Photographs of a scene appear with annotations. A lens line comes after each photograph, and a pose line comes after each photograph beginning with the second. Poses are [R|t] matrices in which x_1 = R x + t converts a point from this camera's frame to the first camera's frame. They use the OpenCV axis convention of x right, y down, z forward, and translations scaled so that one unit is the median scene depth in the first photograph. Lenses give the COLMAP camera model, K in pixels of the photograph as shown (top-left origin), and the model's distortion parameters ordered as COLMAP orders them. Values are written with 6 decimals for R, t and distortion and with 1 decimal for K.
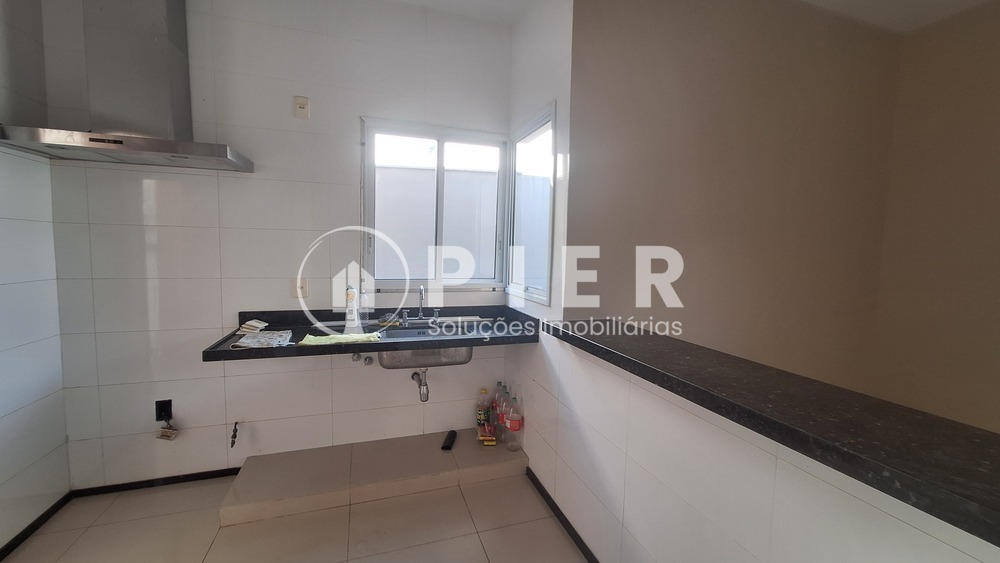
lens RADIAL K [[399.1, 0, 499.9], [0, 399.1, 282.3], [0, 0, 1]] dist [-0.000133, 0.000047]
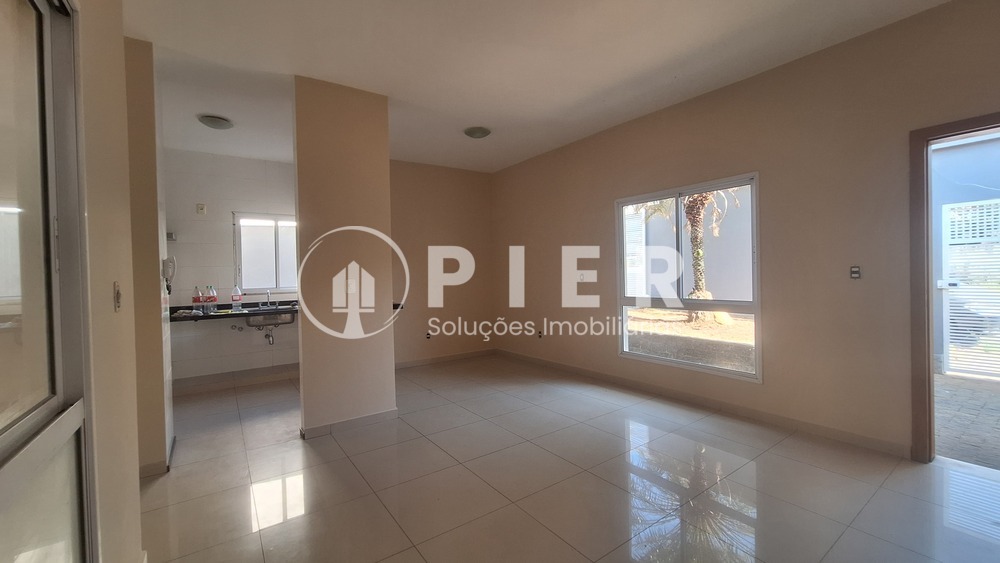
lens RADIAL K [[399.1, 0, 500.7], [0, 399.1, 276.2], [0, 0, 1]] dist [-0.000133, 0.000047]
pose [[0.956154, -0.050056, 0.288554, 0.390792], [0.069134, 0.996018, -0.056299, 0.148760], [-0.284586, 0.073779, 0.955807, -1.427046]]
